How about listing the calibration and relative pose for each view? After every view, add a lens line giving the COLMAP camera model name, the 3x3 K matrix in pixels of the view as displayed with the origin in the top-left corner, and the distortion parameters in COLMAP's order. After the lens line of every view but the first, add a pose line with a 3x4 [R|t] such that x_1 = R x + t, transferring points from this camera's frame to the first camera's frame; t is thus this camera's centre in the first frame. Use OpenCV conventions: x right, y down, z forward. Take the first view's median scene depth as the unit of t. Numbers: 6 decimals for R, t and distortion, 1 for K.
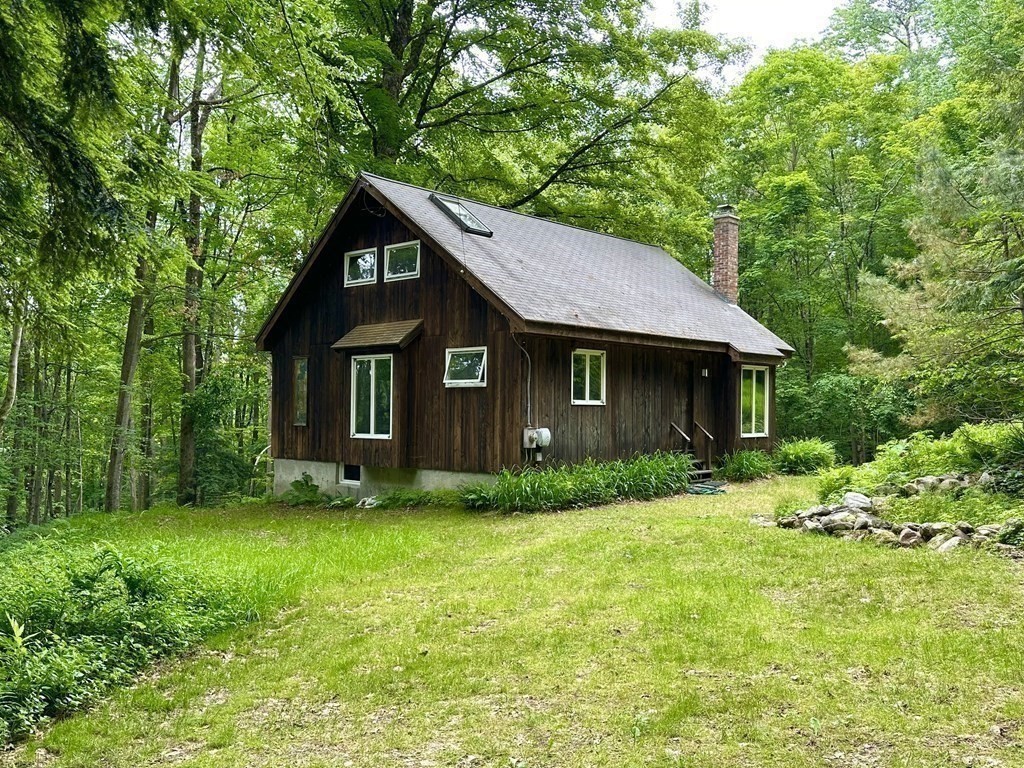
lens RADIAL K [[898.7, 0, 512.4], [0, 898.7, 385.8], [0, 0, 1]] dist [0.080113, -0.001890]
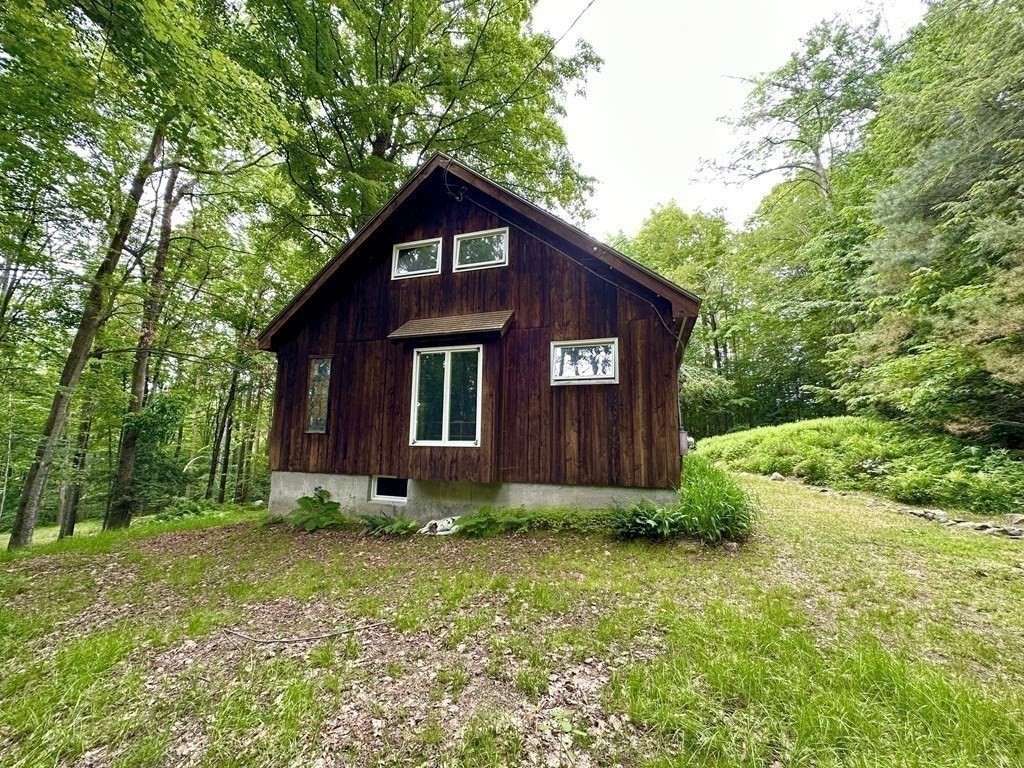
lens RADIAL K [[410.5, 0, 513.3], [0, 410.5, 381.4], [0, 0, 1]] dist [0.001845, 0.000417]
pose [[0.912581, 0.064333, 0.403803, -0.242848], [-0.018466, 0.993022, -0.116472, 0.040411], [-0.408478, 0.098833, 0.907402, 0.600841]]
